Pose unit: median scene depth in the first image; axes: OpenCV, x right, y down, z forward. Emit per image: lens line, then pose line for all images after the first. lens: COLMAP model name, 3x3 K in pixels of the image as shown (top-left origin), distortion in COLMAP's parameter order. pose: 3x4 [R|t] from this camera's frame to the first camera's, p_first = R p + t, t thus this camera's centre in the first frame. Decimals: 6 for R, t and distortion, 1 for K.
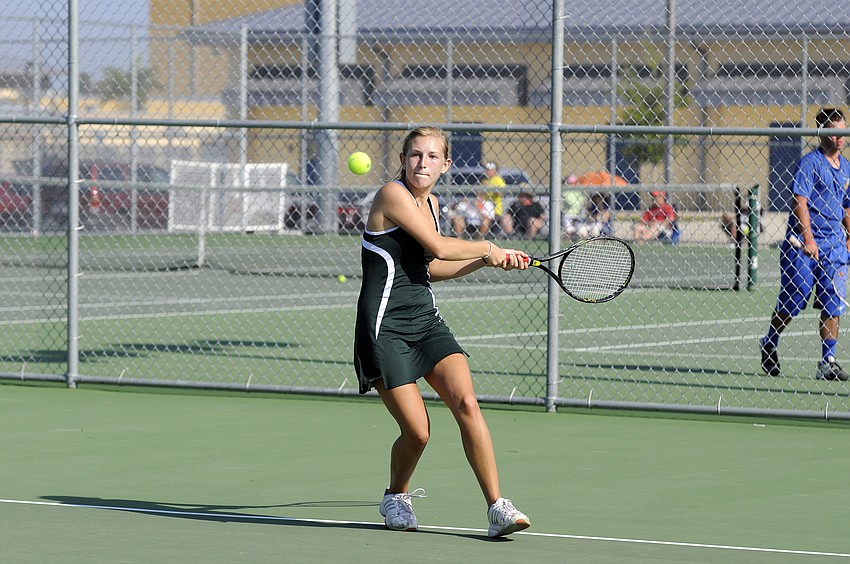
lens RADIAL K [[4061.6, 0, 424.8], [0, 4061.6, 282.1], [0, 0, 1]] dist [-1.939993, 154.847108]
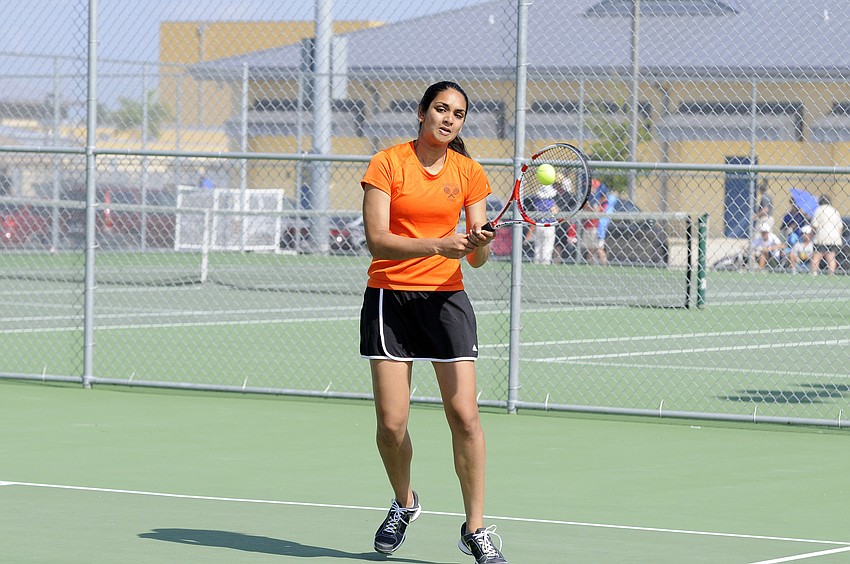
lens RADIAL K [[4061.6, 0, 424.8], [0, 4061.6, 282.1], [0, 0, 1]] dist [-1.939993, 154.847108]
pose [[0.999950, 0.009794, -0.002199, 0.007974], [-0.009804, 0.999942, -0.004399, 0.000448], [0.002156, 0.004420, 0.999988, -0.113619]]
